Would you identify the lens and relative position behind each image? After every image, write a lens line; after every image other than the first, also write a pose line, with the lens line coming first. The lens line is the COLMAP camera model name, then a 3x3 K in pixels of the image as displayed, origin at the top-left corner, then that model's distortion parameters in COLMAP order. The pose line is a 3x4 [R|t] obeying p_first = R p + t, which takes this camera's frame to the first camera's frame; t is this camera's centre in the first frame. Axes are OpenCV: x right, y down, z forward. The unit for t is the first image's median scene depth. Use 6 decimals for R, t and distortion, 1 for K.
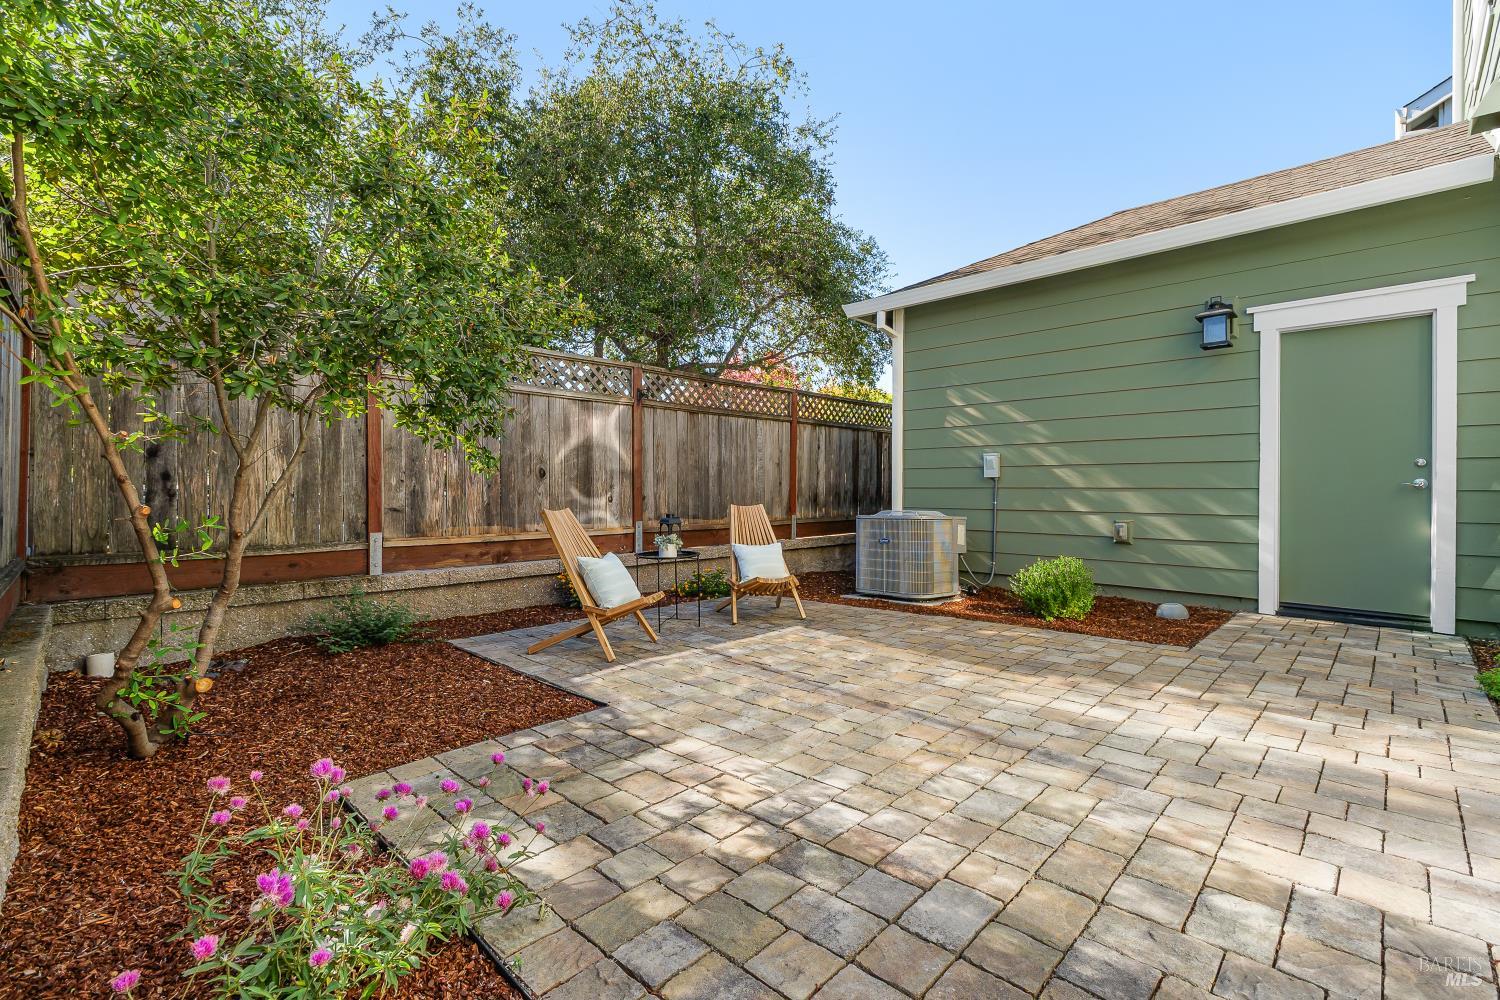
lens RADIAL K [[663.6, 0, 757.4], [0, 663.6, 488.8], [0, 0, 1]] dist [-0.001706, 0.001406]
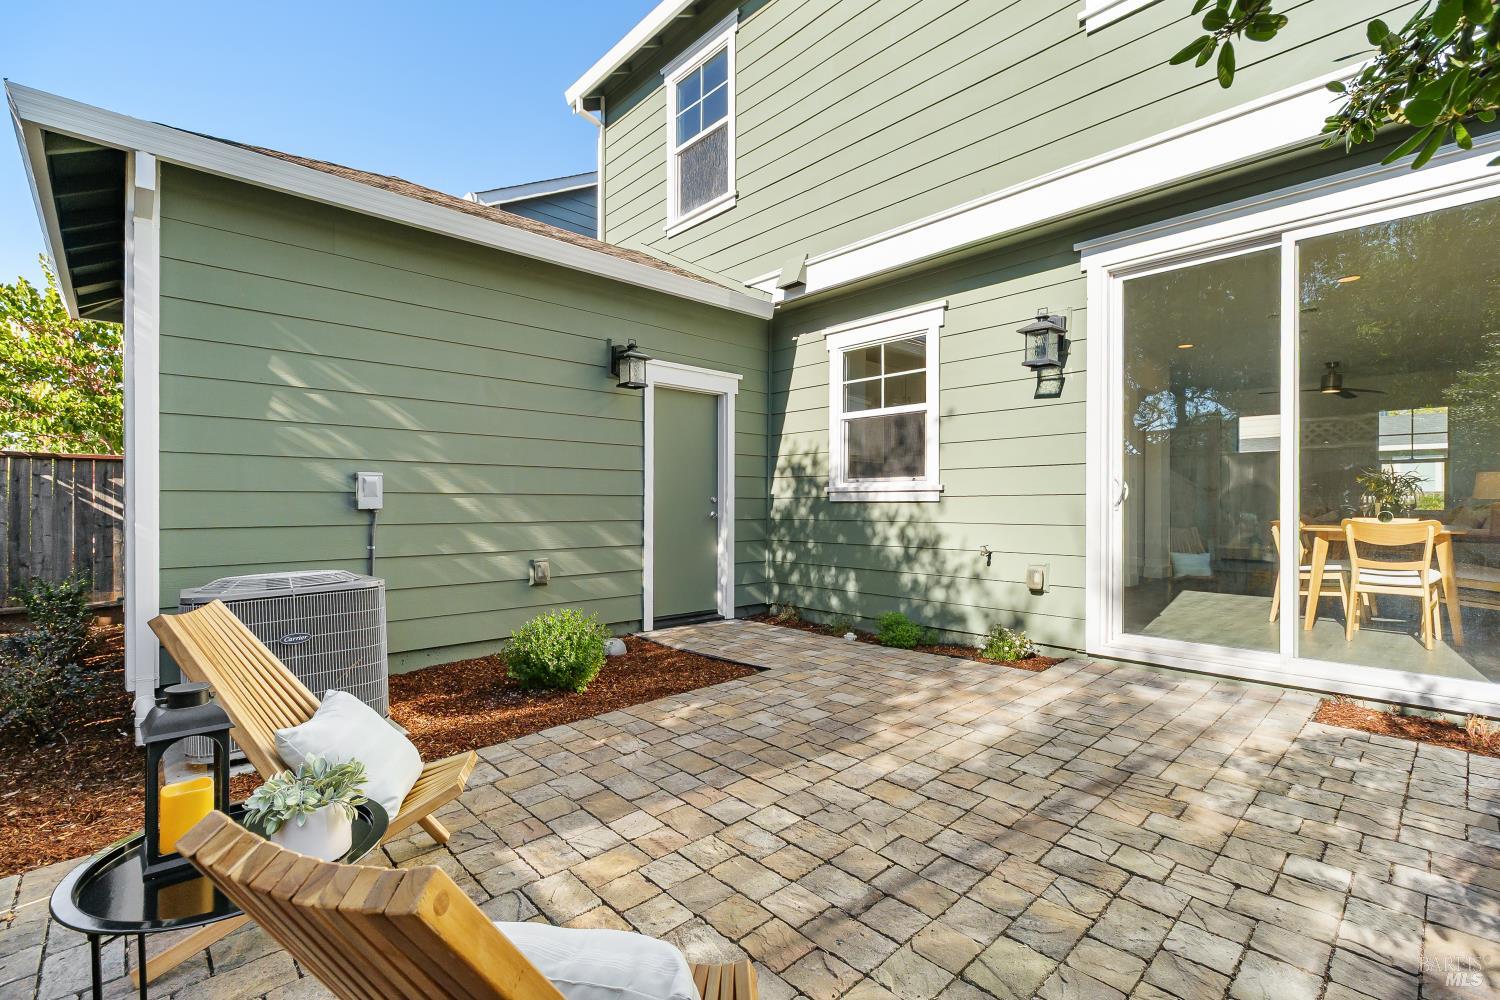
lens RADIAL K [[663.6, 0, 758.9], [0, 663.6, 502.1], [0, 0, 1]] dist [-0.001706, 0.001406]
pose [[0.042329, -0.001807, 0.999102, -0.435472], [0.000170, 0.999998, 0.001802, -0.039576], [-0.999104, 0.000093, 0.042330, 0.922029]]
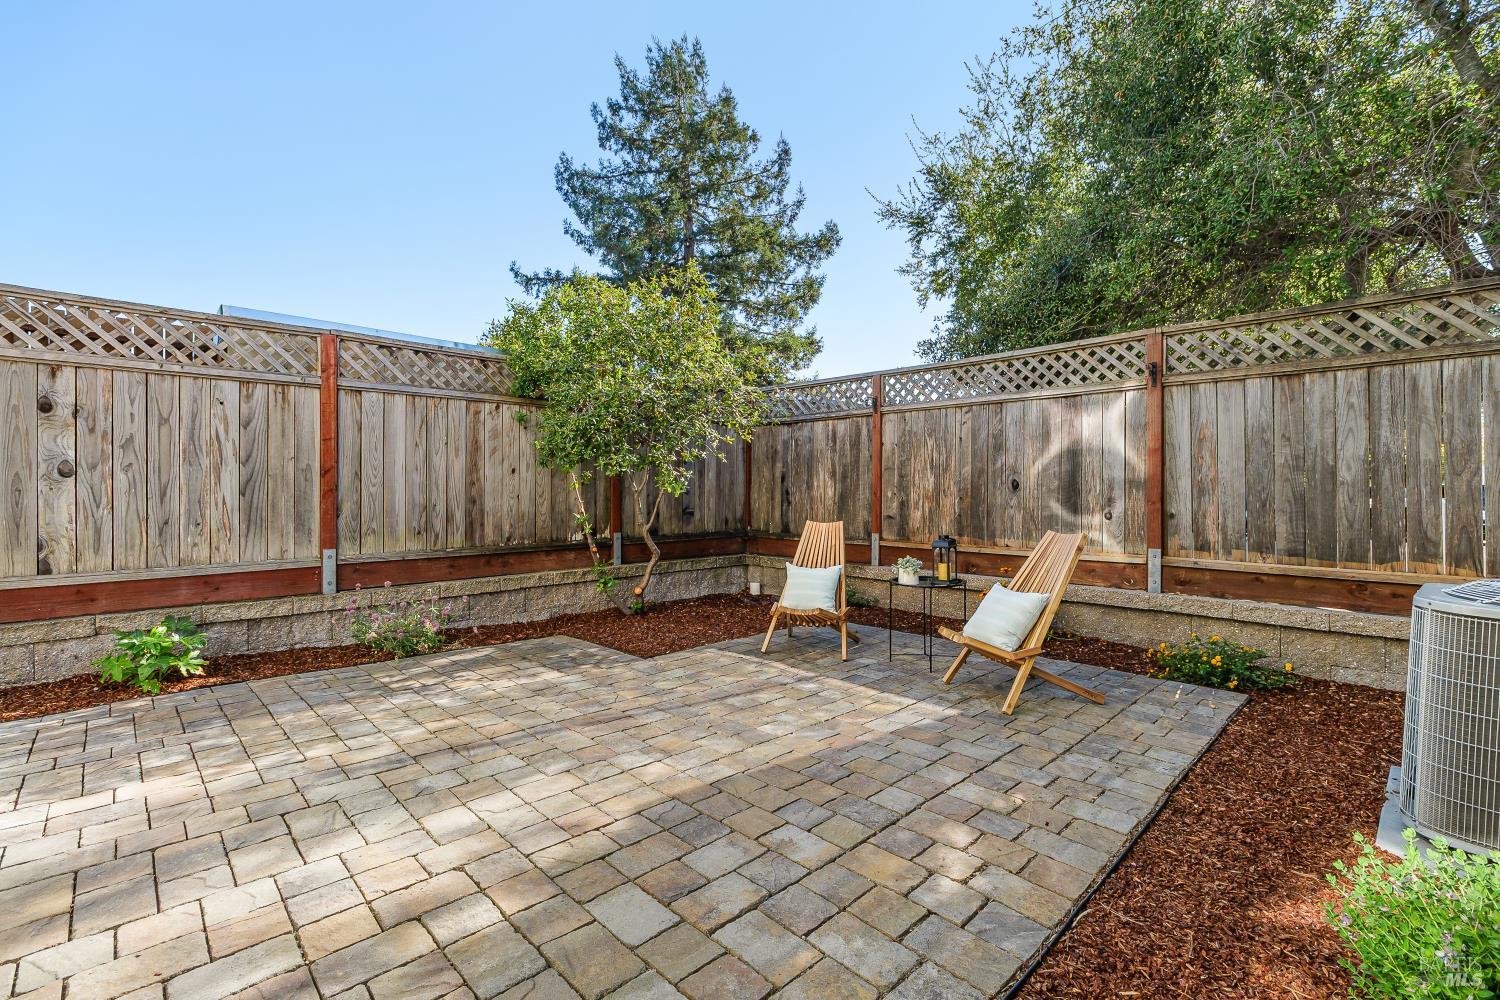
lens RADIAL K [[663.6, 0, 753.1], [0, 663.6, 492.8], [0, 0, 1]] dist [-0.001706, 0.001406]
pose [[-0.033265, 0.006824, -0.999423, 0.863594], [0.003145, 0.999972, 0.006723, -0.028059], [0.999442, -0.002920, -0.033286, 0.929697]]
